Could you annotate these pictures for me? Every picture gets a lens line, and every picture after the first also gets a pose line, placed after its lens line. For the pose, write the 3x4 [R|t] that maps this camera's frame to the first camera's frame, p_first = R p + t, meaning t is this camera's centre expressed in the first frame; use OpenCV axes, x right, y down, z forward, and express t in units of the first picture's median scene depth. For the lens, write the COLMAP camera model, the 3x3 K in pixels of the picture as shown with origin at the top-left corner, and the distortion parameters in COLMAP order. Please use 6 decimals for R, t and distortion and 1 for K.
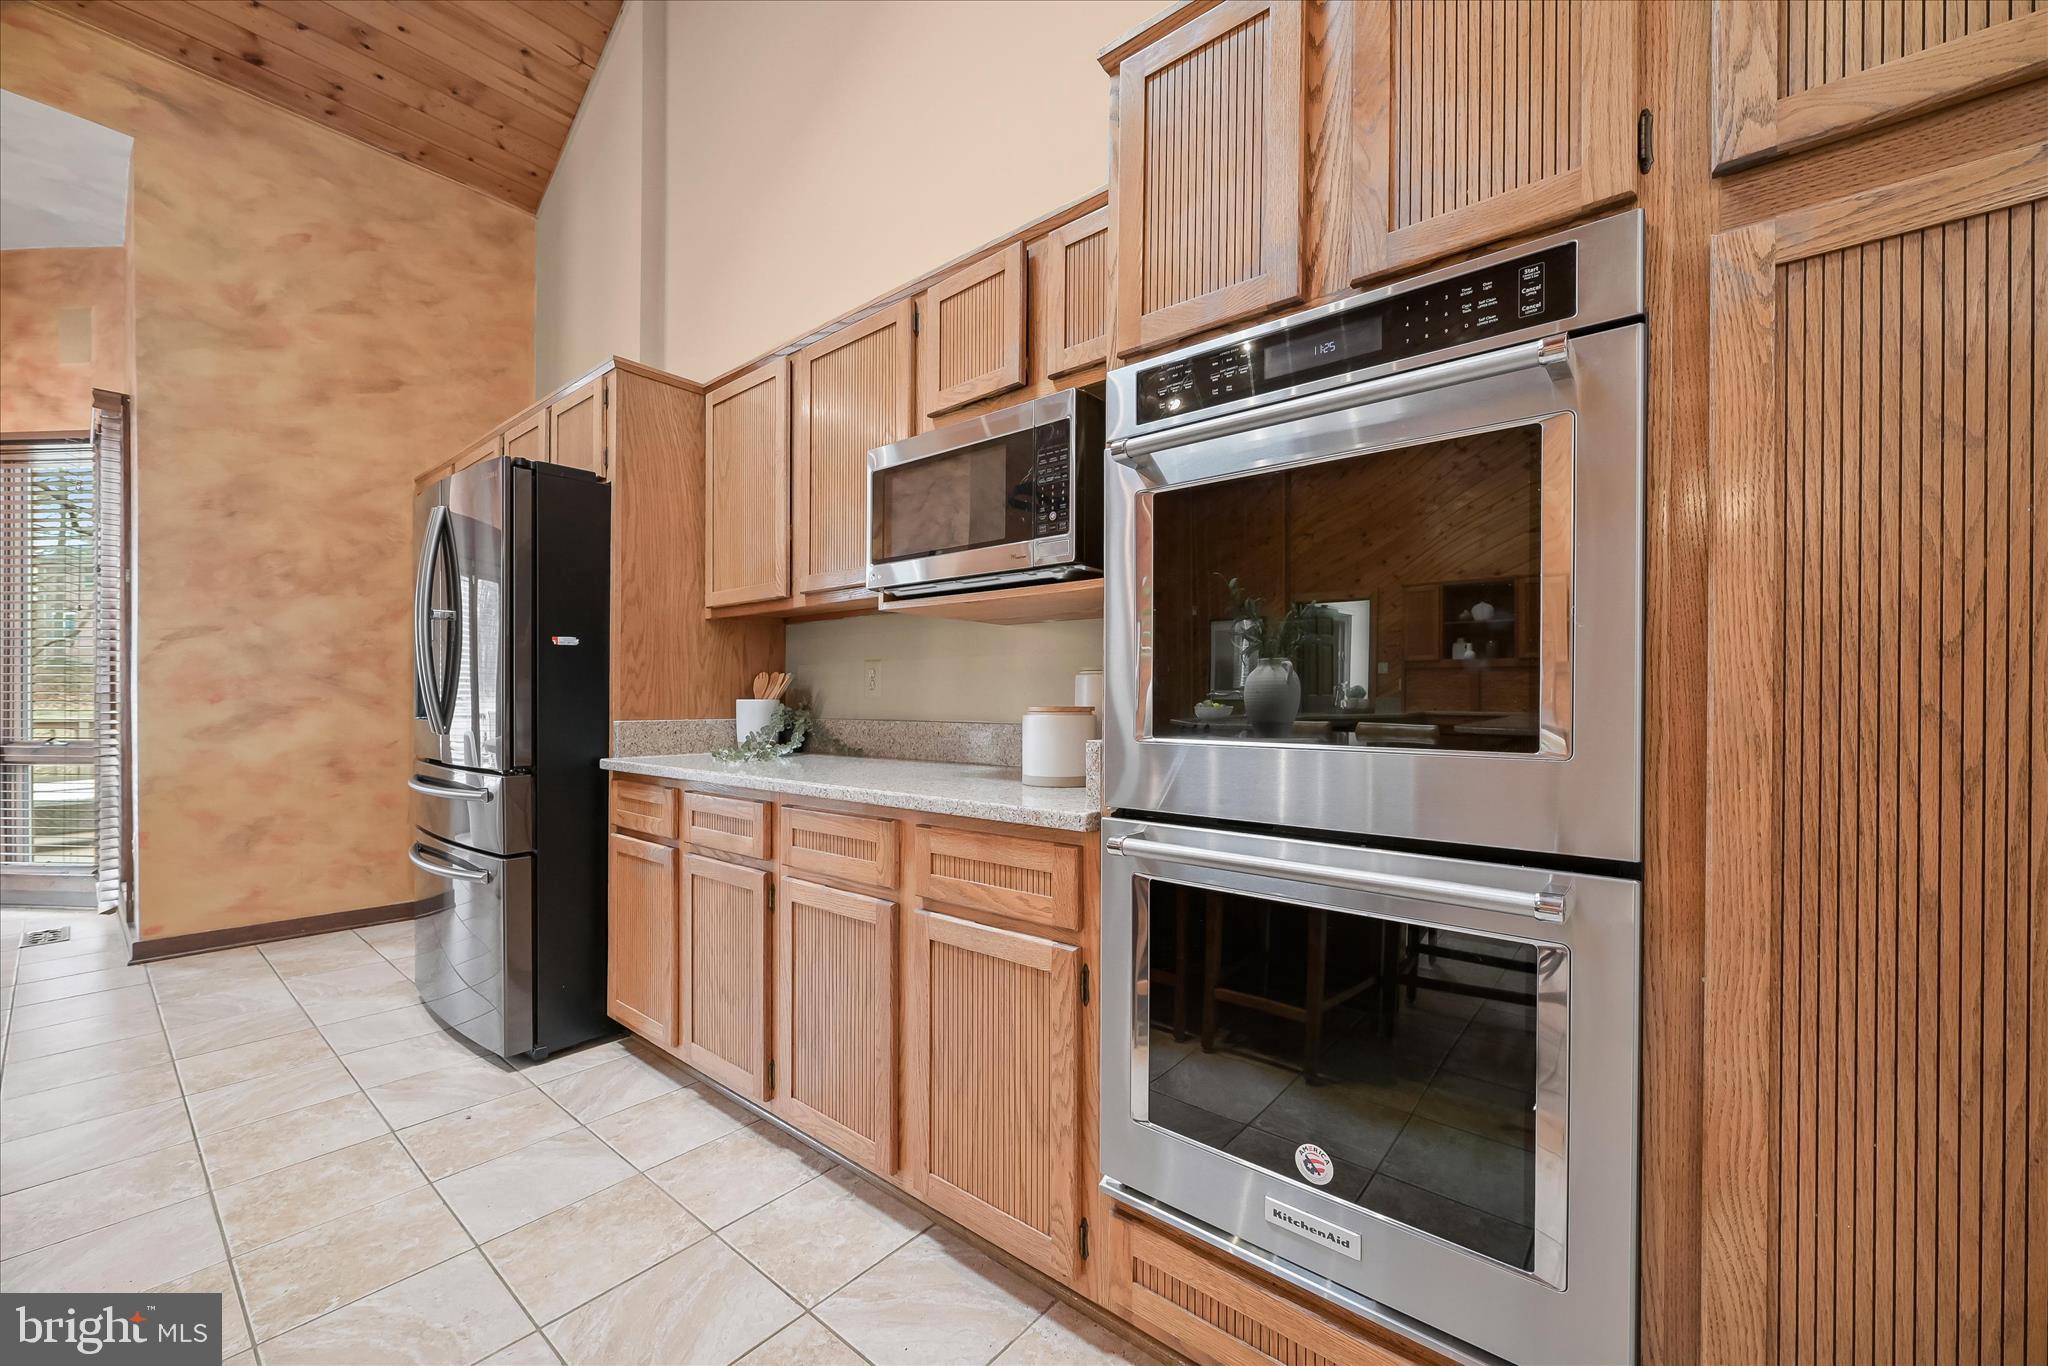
lens RADIAL K [[819.2, 0, 1023.9], [0, 819.2, 694.9], [0, 0, 1]] dist [0.000249, -0.000002]
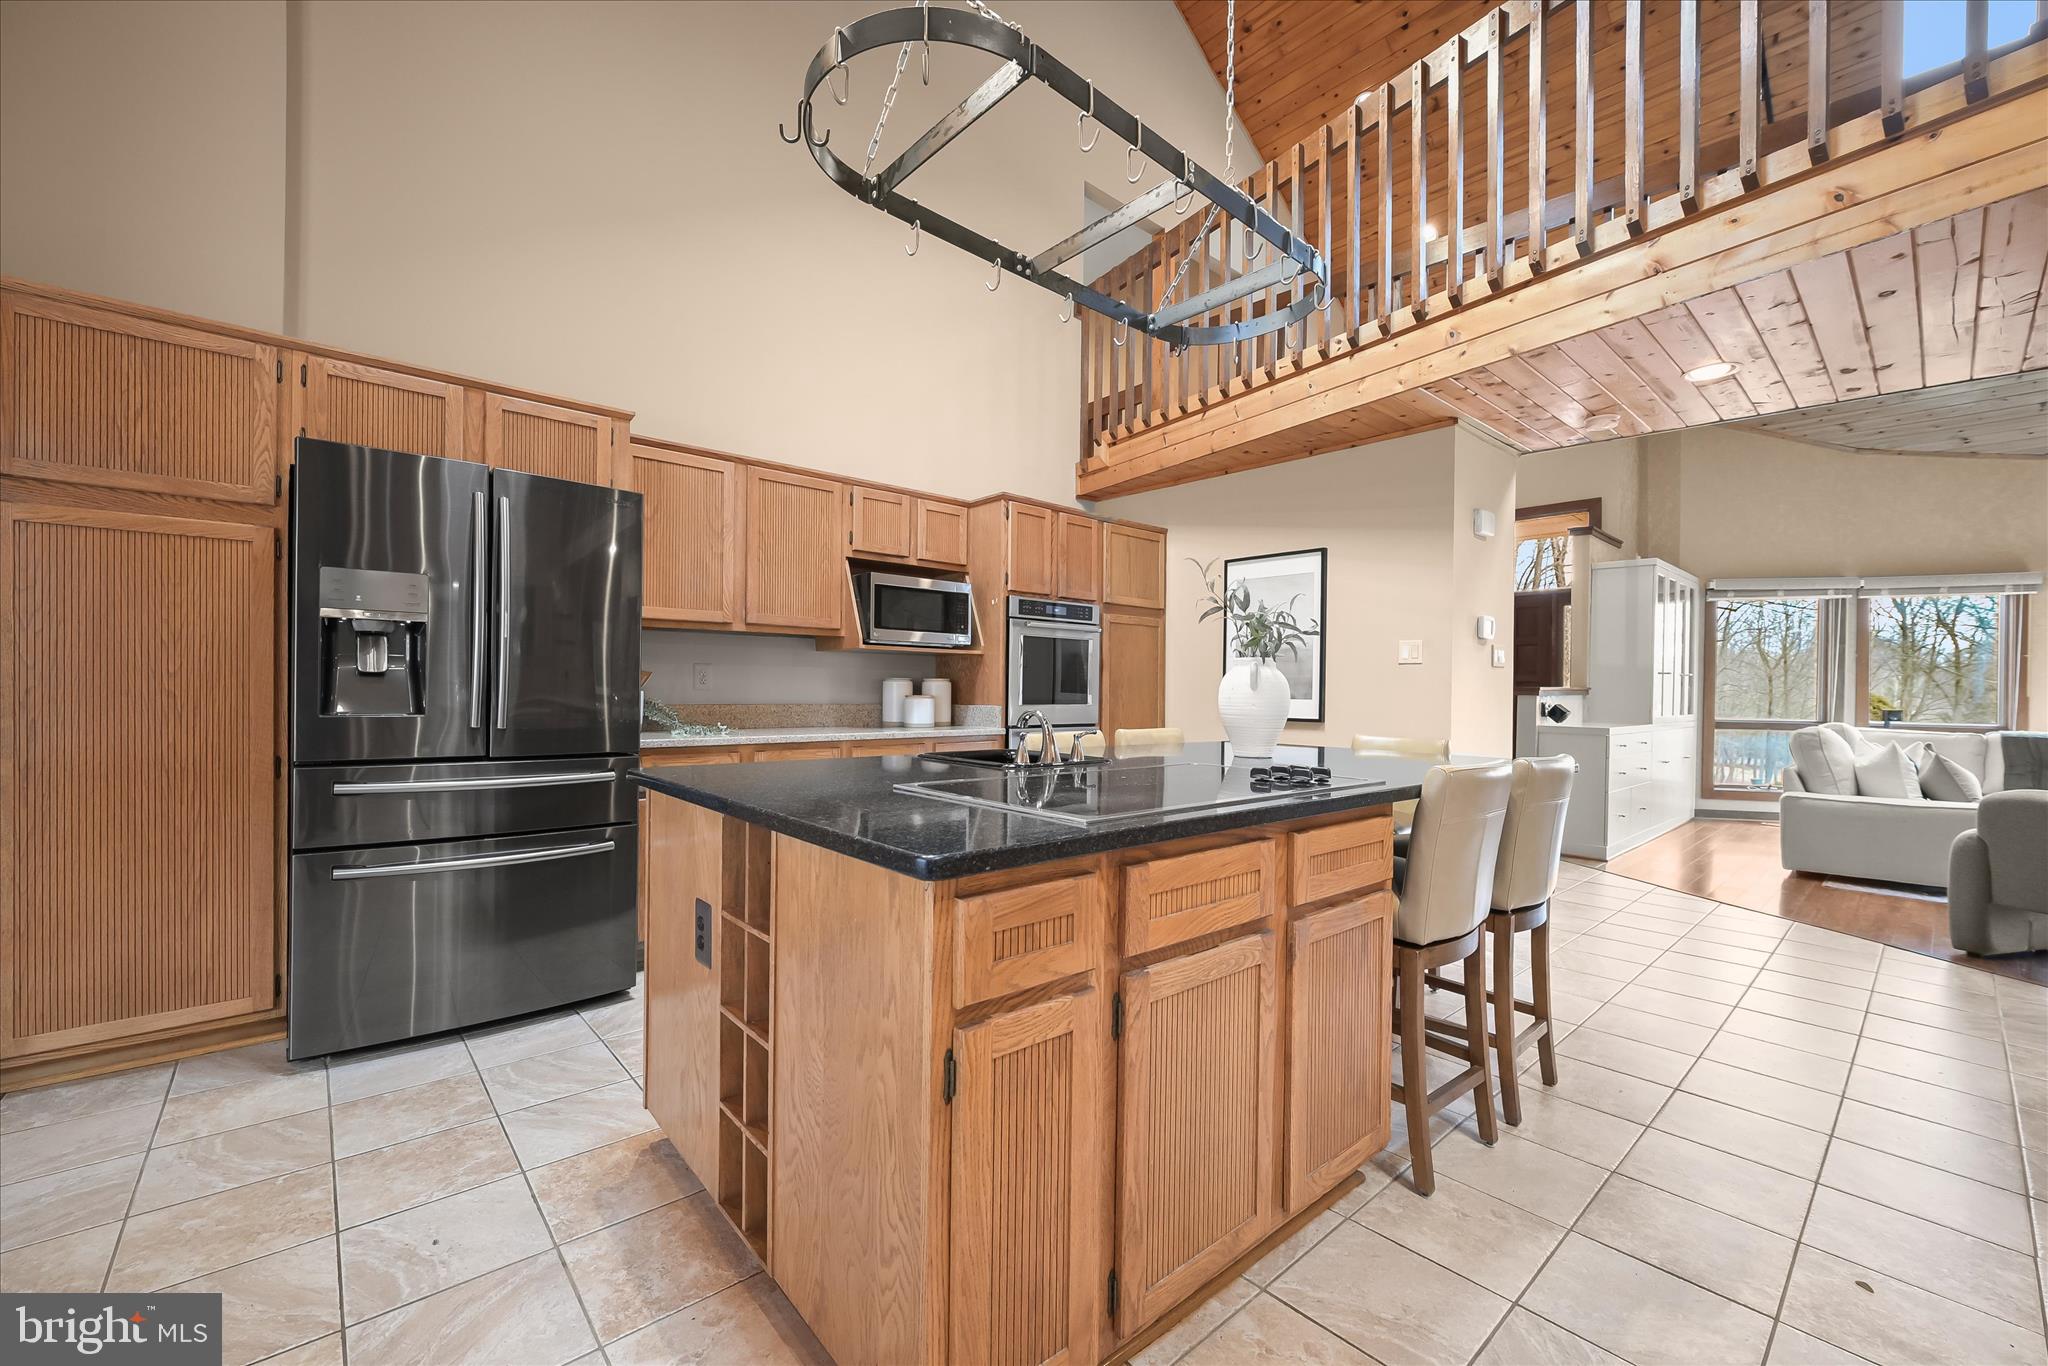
lens RADIAL K [[819.2, 0, 1023.9], [0, 819.2, 694.9], [0, 0, 1]] dist [0.000249, -0.000002]
pose [[0.142311, -0.012026, 0.989749, -1.106154], [-0.008762, 0.999872, 0.013409, -0.009219], [-0.989783, -0.010580, 0.142188, 0.154414]]
